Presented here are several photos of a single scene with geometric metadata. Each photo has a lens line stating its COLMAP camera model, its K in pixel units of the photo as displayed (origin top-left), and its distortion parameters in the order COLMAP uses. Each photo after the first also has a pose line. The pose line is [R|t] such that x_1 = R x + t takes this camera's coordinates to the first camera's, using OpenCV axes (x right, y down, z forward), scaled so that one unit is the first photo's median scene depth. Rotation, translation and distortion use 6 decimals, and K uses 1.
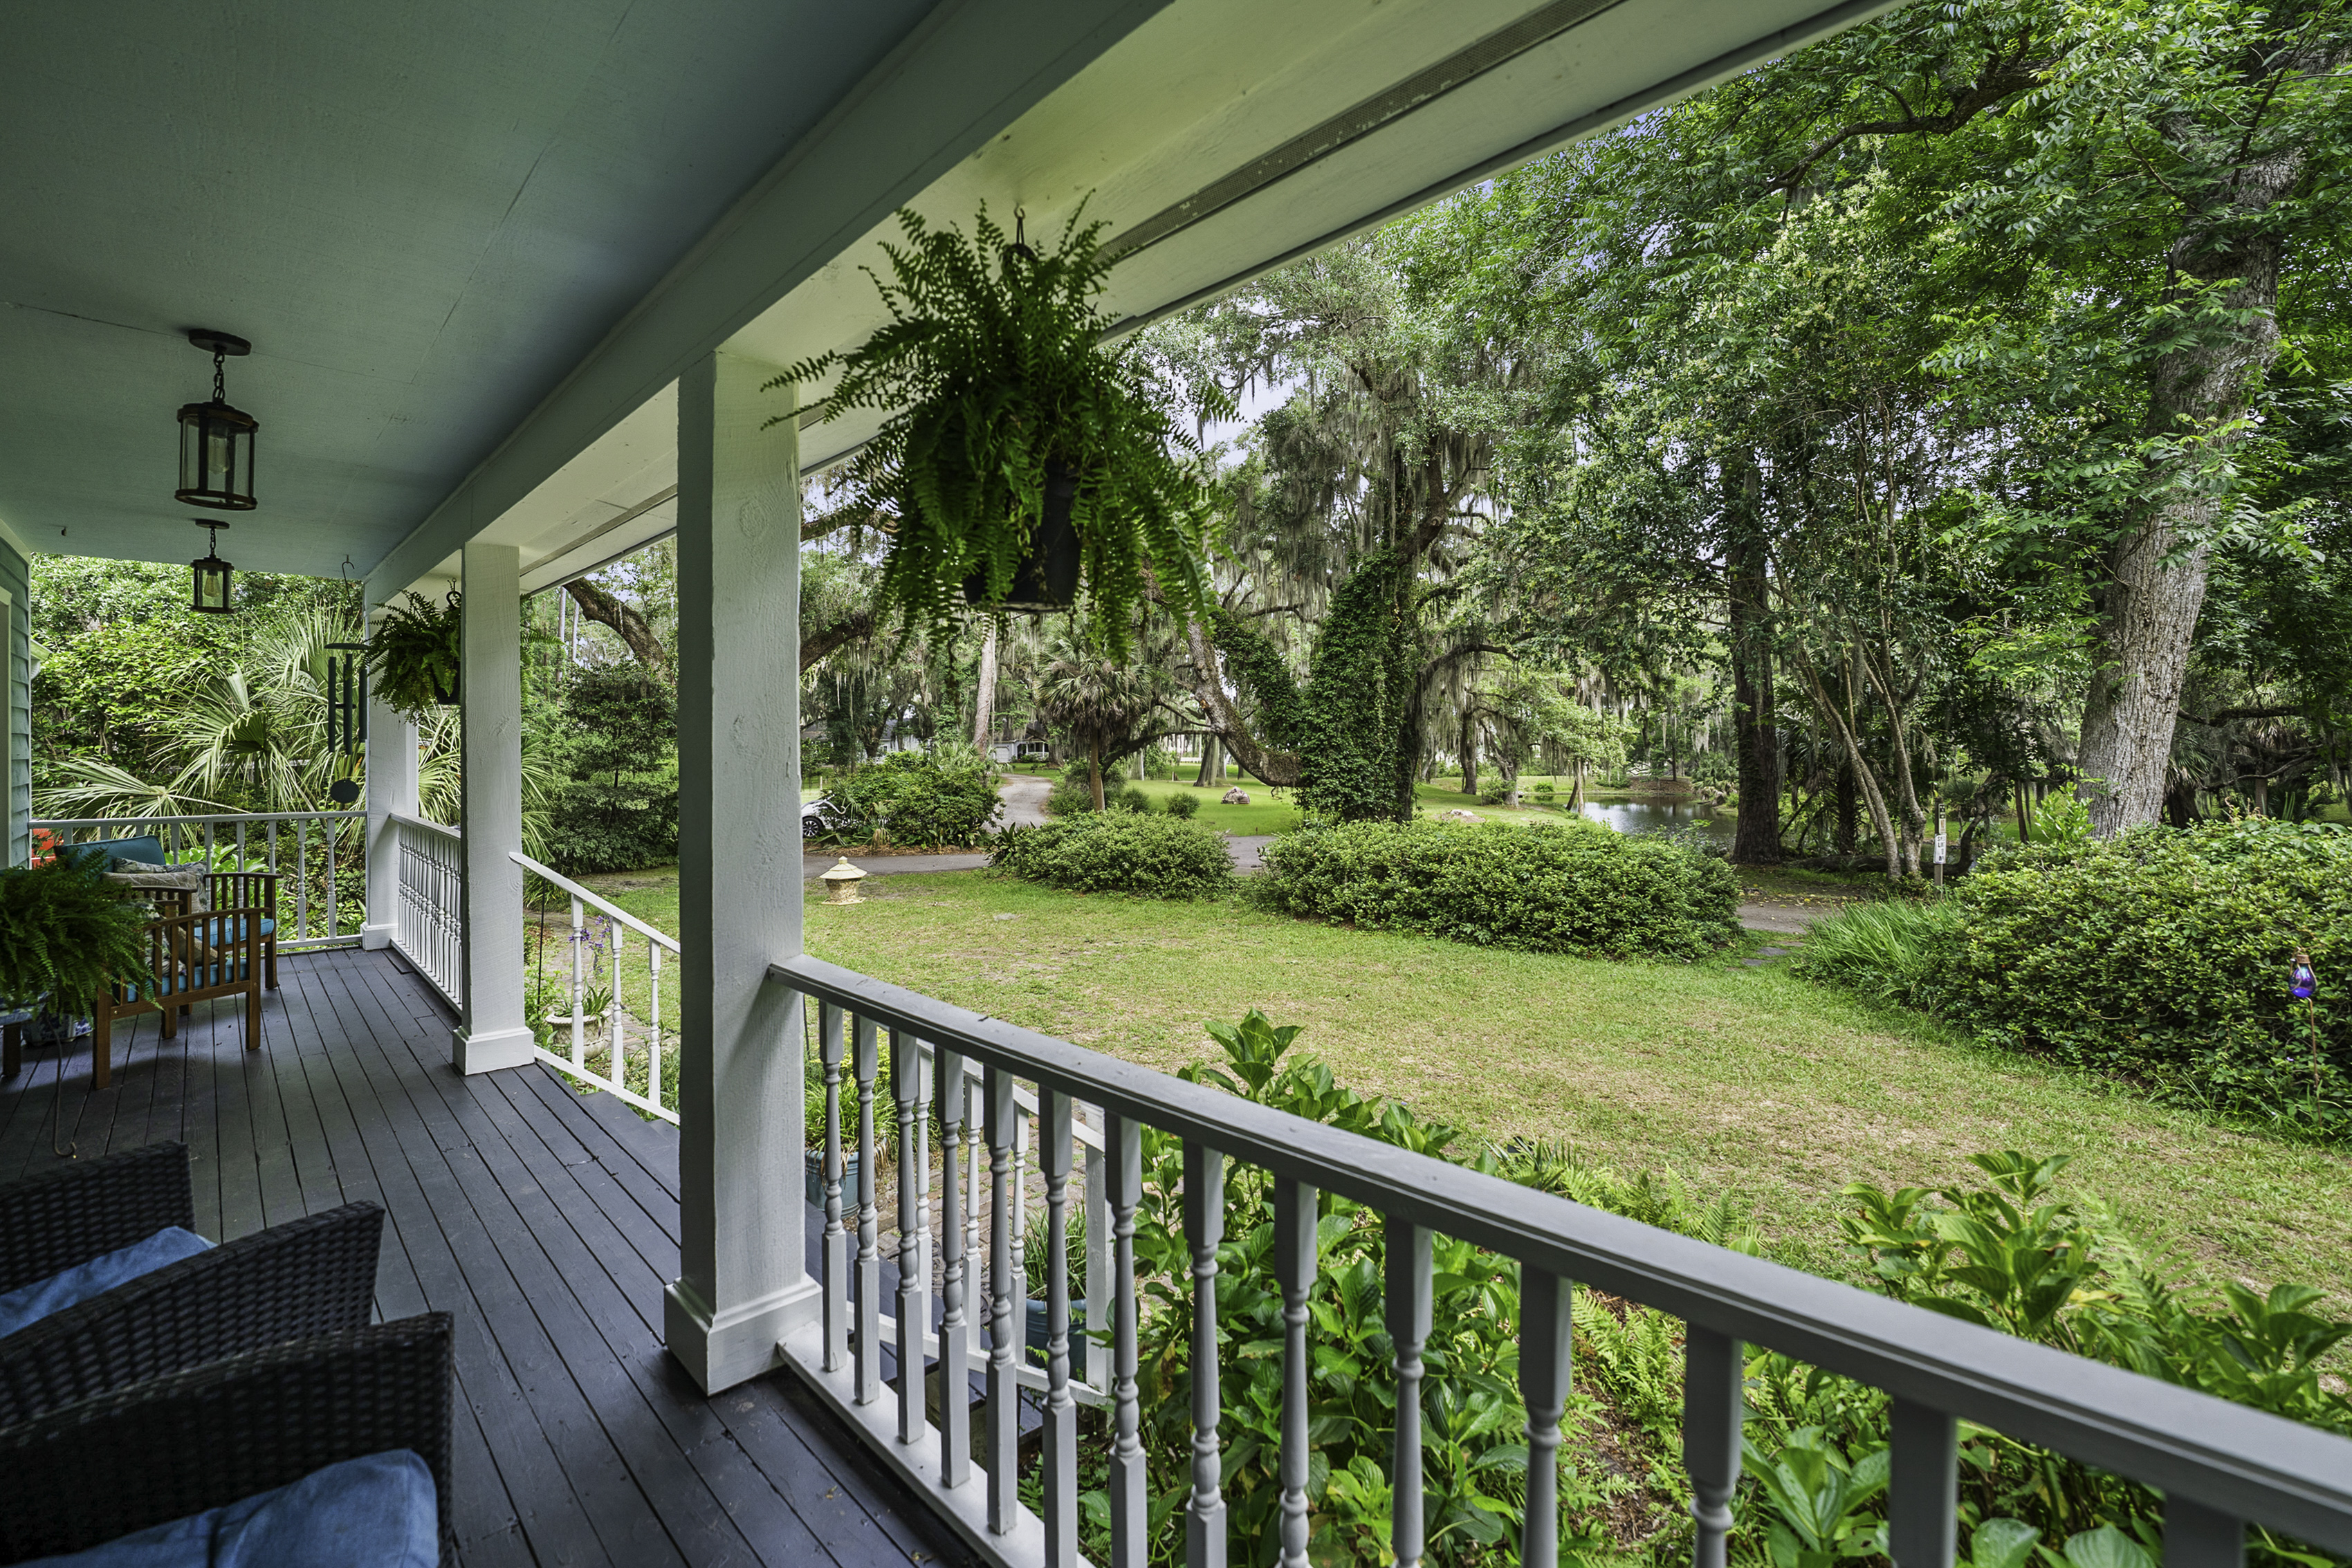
lens RADIAL K [[991.2, 0, 1178.3], [0, 991.2, 759.4], [0, 0, 1]] dist [-0.000265, -0.017123]
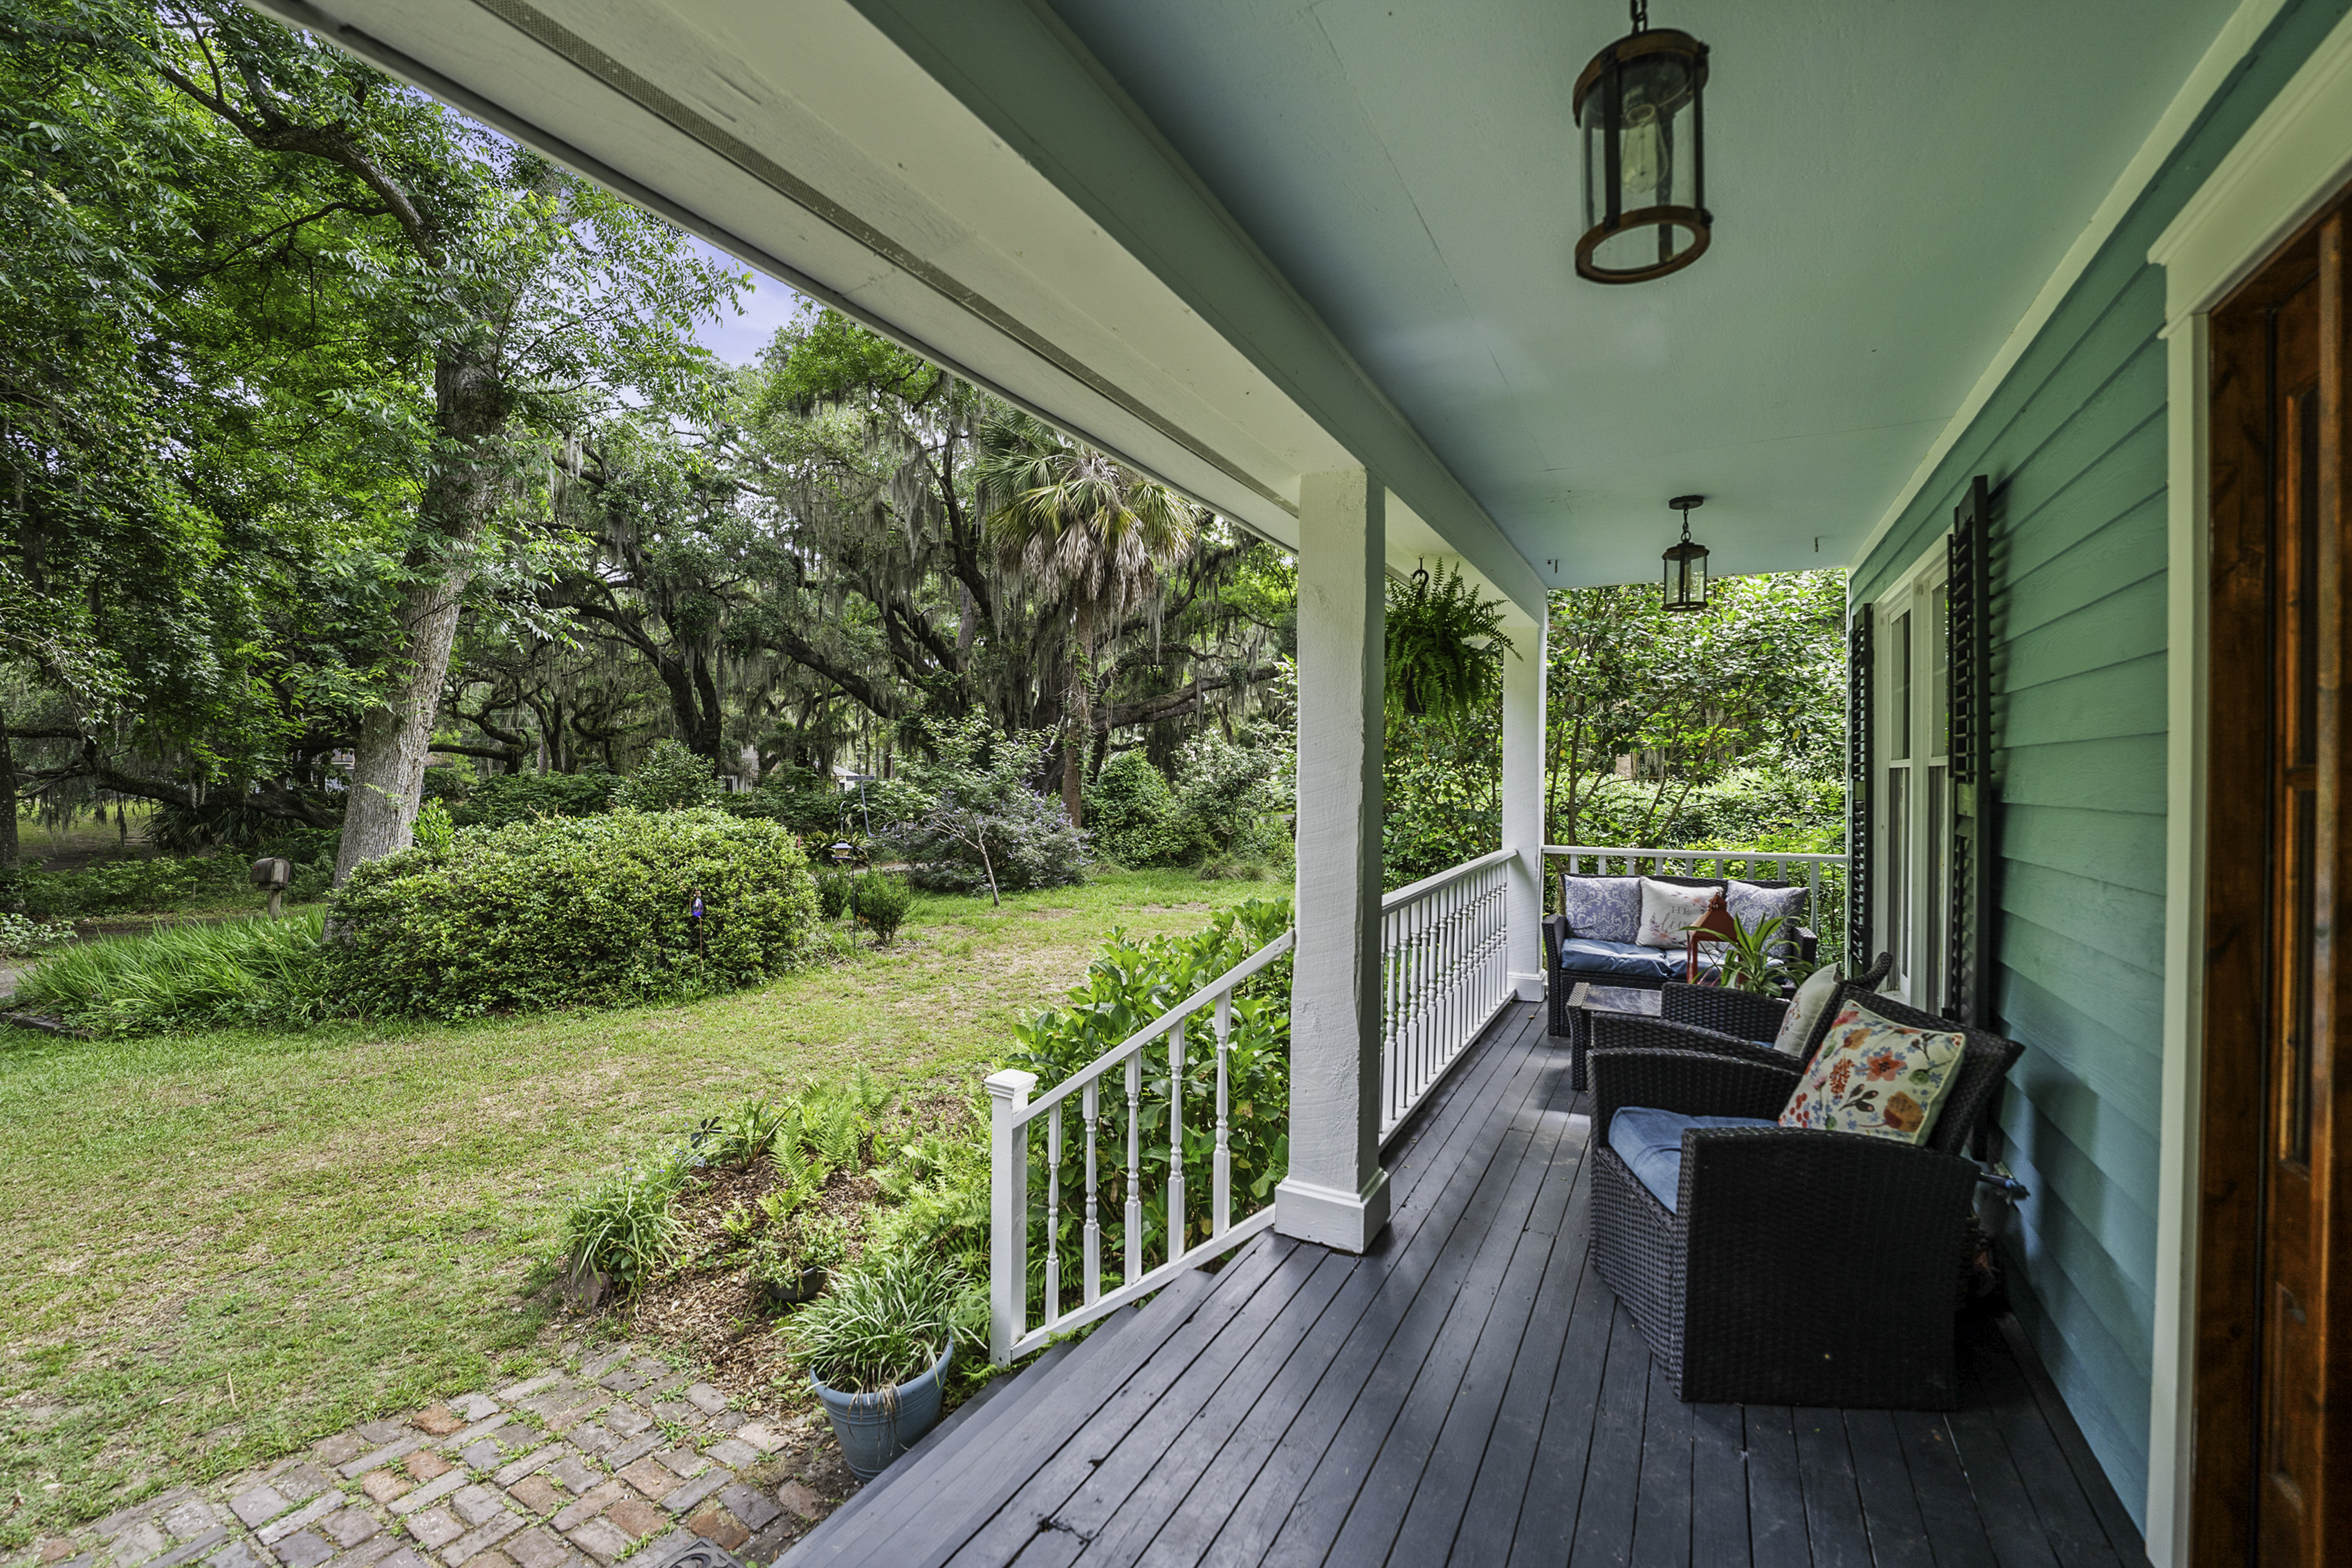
lens RADIAL K [[961.3, 0, 1176.0], [0, 961.3, 784.0], [0, 0, 1]] dist [-0.032193, 0.000017]
pose [[-0.279349, -0.007426, 0.960161, -0.220485], [0.001723, 0.999965, 0.008235, -0.000363], [-0.960188, 0.003955, -0.279326, 0.212505]]
